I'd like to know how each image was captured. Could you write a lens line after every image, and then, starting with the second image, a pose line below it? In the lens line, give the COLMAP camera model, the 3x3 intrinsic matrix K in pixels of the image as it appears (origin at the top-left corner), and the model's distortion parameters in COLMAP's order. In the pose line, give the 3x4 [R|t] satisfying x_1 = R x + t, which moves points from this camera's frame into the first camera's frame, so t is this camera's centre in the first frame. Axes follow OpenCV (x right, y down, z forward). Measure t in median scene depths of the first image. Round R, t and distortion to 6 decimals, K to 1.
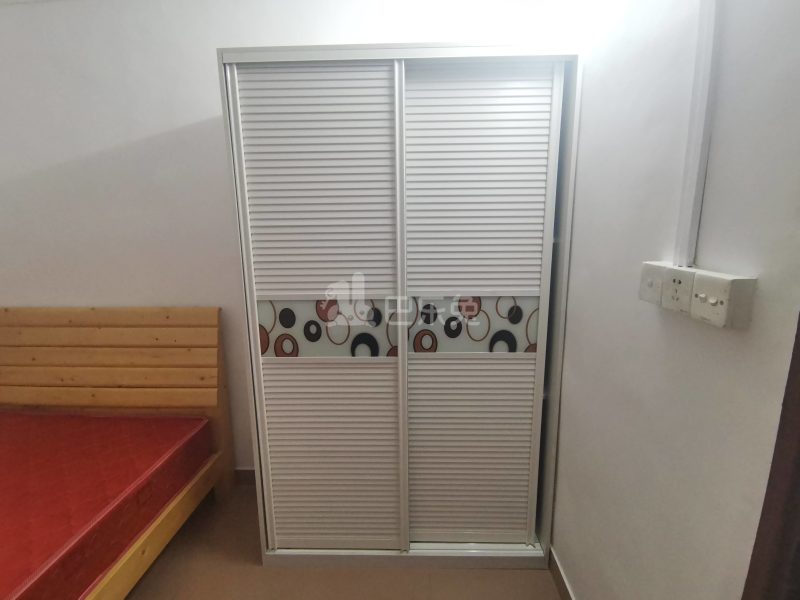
lens RADIAL K [[390.0, 0, 400.0], [0, 390.0, 300.0], [0, 0, 1]] dist [0.031016, -0.032478]
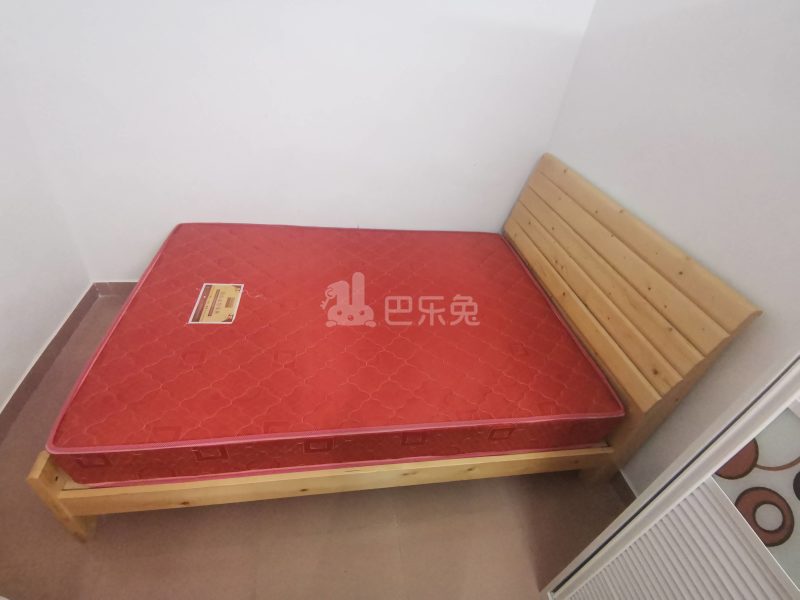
lens RADIAL K [[390.0, 0, 400.0], [0, 390.0, 300.0], [0, 0, 1]] dist [0.031016, -0.032478]
pose [[0.206723, 0.622732, -0.754633, -0.146167], [-0.309404, 0.773320, 0.553395, -0.146938], [0.928189, 0.119087, 0.352538, 0.308279]]
